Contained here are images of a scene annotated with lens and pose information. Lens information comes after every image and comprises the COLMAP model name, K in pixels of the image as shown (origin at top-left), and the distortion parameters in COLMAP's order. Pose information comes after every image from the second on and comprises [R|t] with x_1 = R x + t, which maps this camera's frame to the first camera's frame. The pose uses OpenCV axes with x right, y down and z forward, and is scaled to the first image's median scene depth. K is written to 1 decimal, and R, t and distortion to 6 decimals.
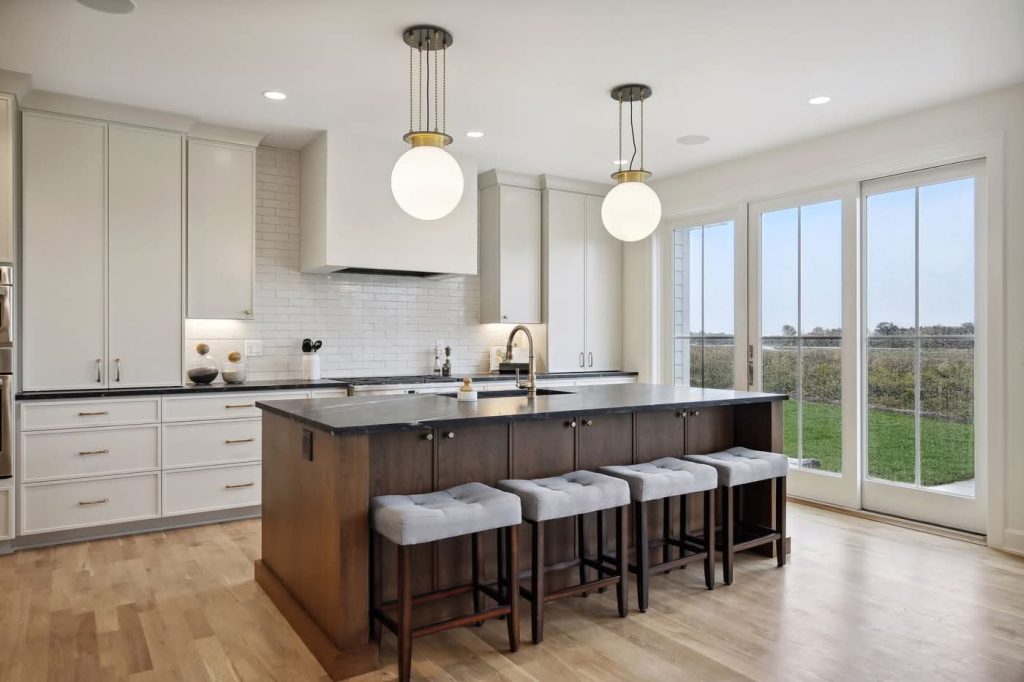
lens RADIAL K [[689.3, 0, 512.0], [0, 689.3, 341.0], [0, 0, 1]] dist [-0.006267, -0.000235]
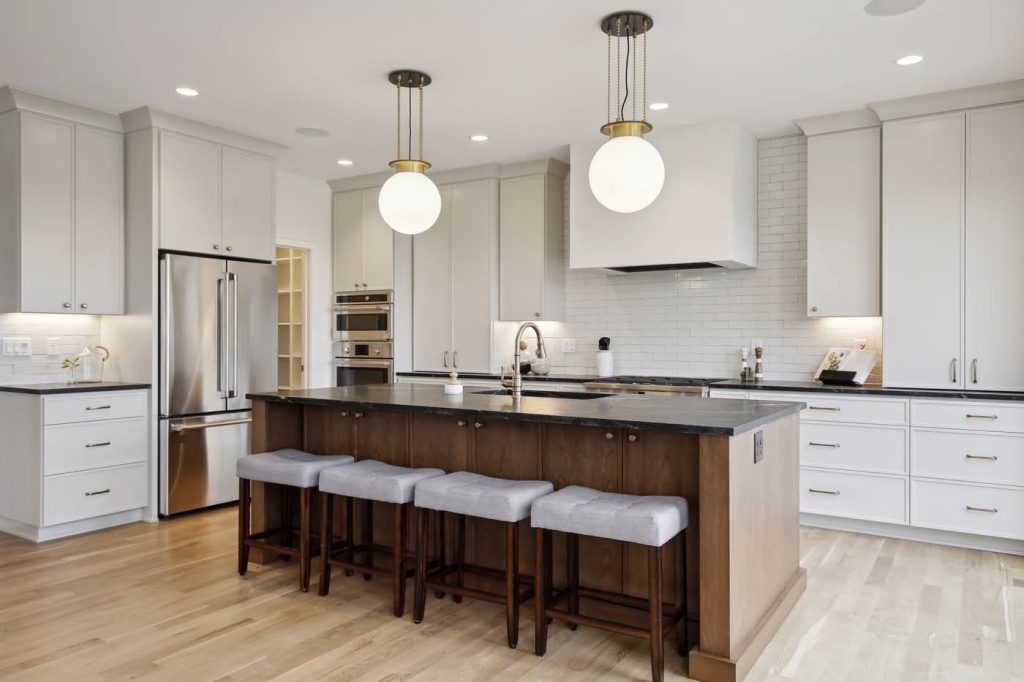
lens RADIAL K [[719.4, 0, 512.0], [0, 719.4, 341.0], [0, 0, 1]] dist [-0.022303, -0.003773]
pose [[0.406437, 0.008476, -0.913639, 0.737457], [-0.006648, 0.999958, 0.006319, -0.003375], [0.913655, 0.003506, 0.406476, 0.457730]]
